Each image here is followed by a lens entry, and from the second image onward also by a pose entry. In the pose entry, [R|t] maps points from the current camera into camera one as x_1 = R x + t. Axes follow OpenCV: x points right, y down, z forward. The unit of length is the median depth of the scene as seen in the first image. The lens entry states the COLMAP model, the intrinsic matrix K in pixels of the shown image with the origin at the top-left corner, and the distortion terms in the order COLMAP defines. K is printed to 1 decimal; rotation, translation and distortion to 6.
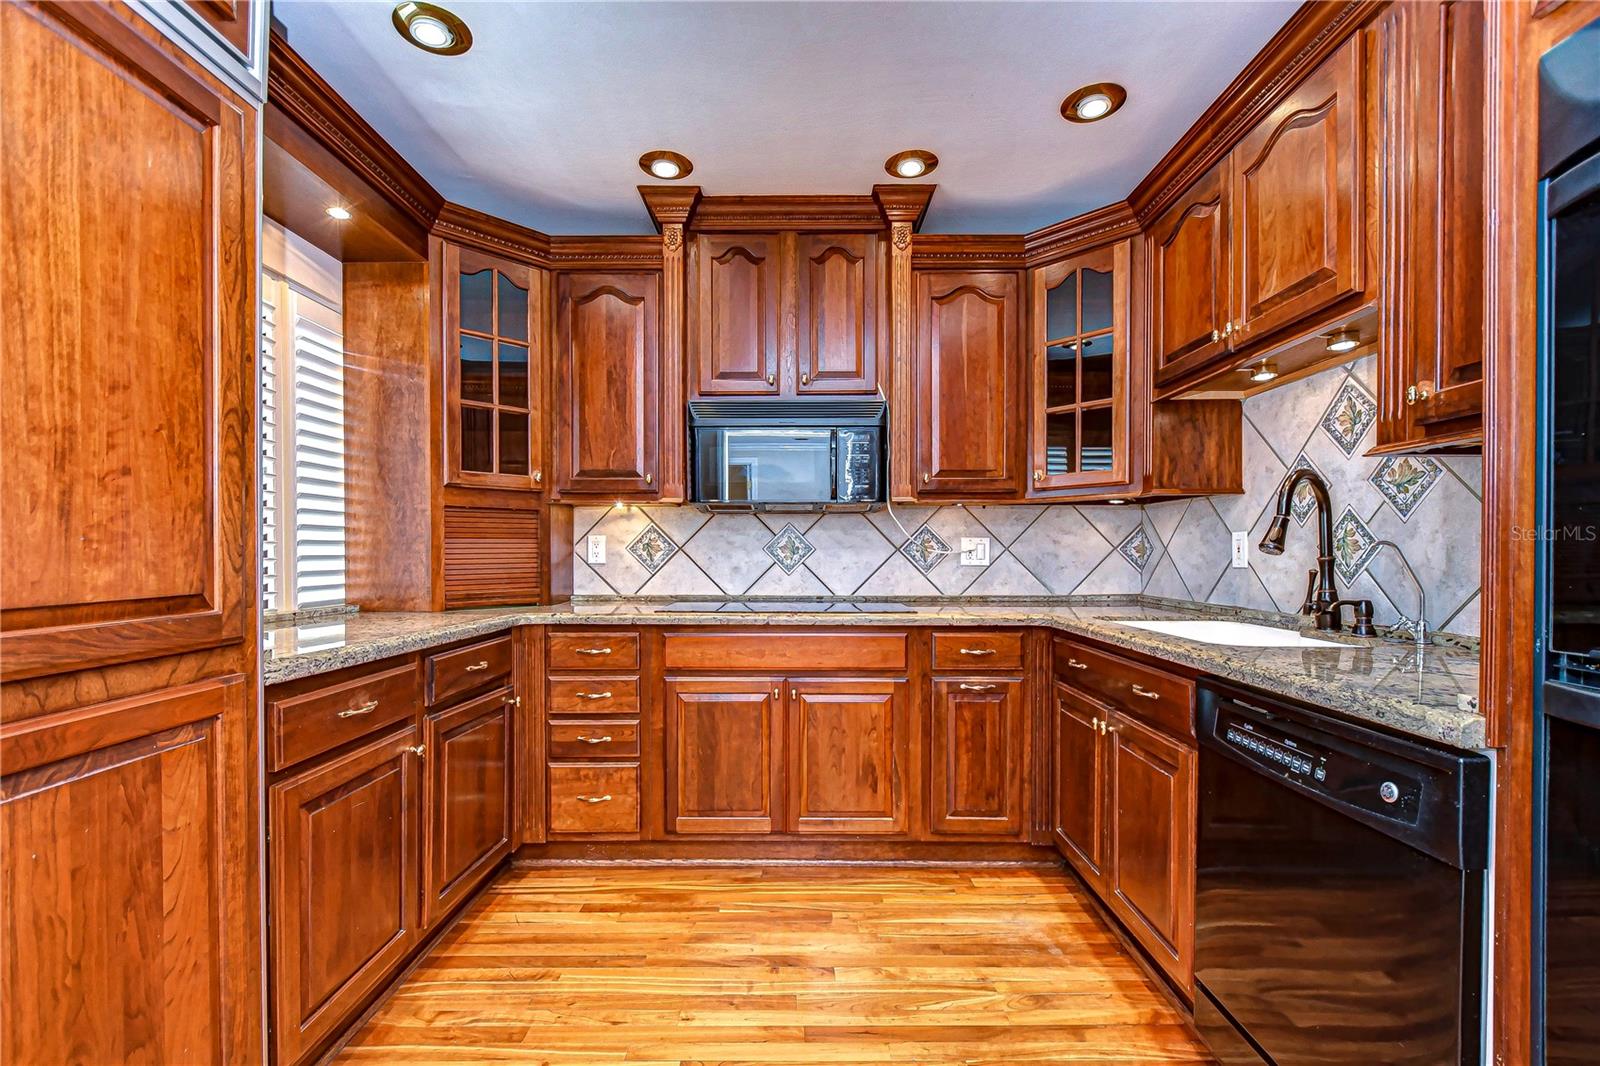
lens RADIAL K [[707.0, 0, 804.6], [0, 707.0, 562.8], [0, 0, 1]] dist [0.002641, -0.008168]
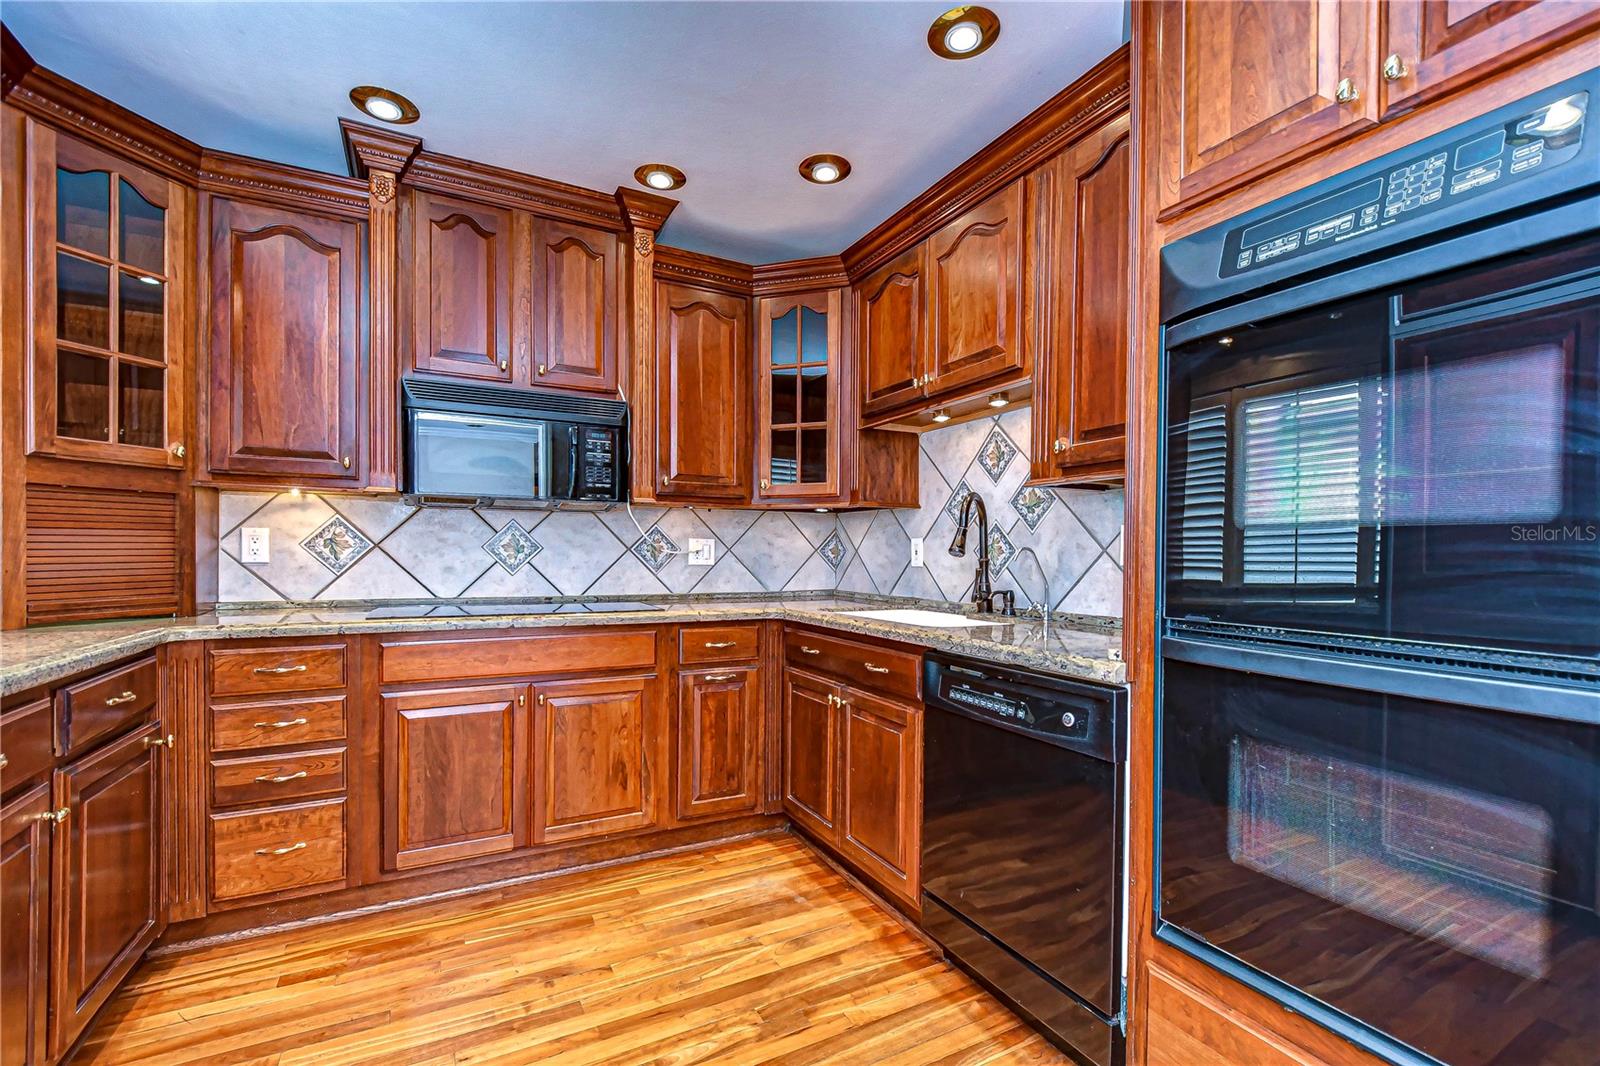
lens RADIAL K [[679.4, 0, 851.8], [0, 679.4, 564.3], [0, 0, 1]] dist [0.001339, -0.005992]
pose [[0.875232, 0.000019, 0.483703, -0.097858], [-0.001485, 0.999995, 0.002649, -0.000350], [-0.483700, -0.003037, 0.875228, -0.007382]]
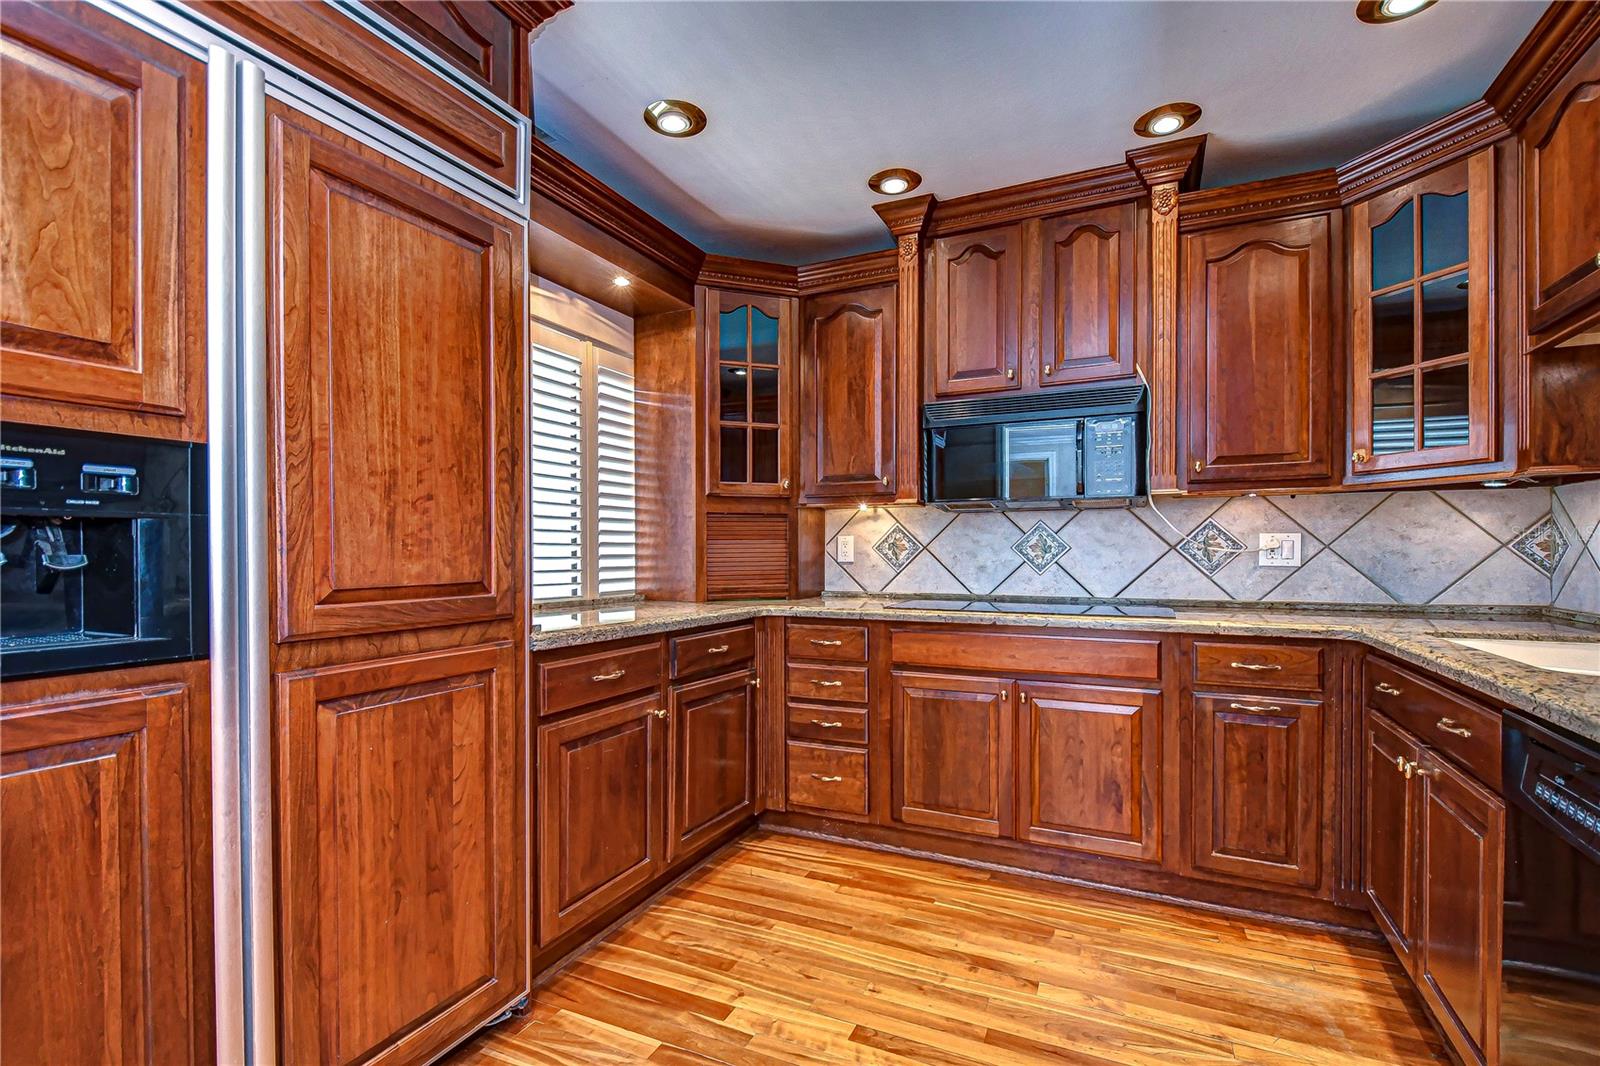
lens RADIAL K [[703.8, 0, 794.4], [0, 703.8, 560.8], [0, 0, 1]] dist [0.000775, -0.008626]
pose [[0.911012, 0.003155, -0.412368, 0.102999], [-0.003867, 0.999992, -0.000892, 0.000403], [0.412362, 0.002407, 0.911017, -0.008486]]
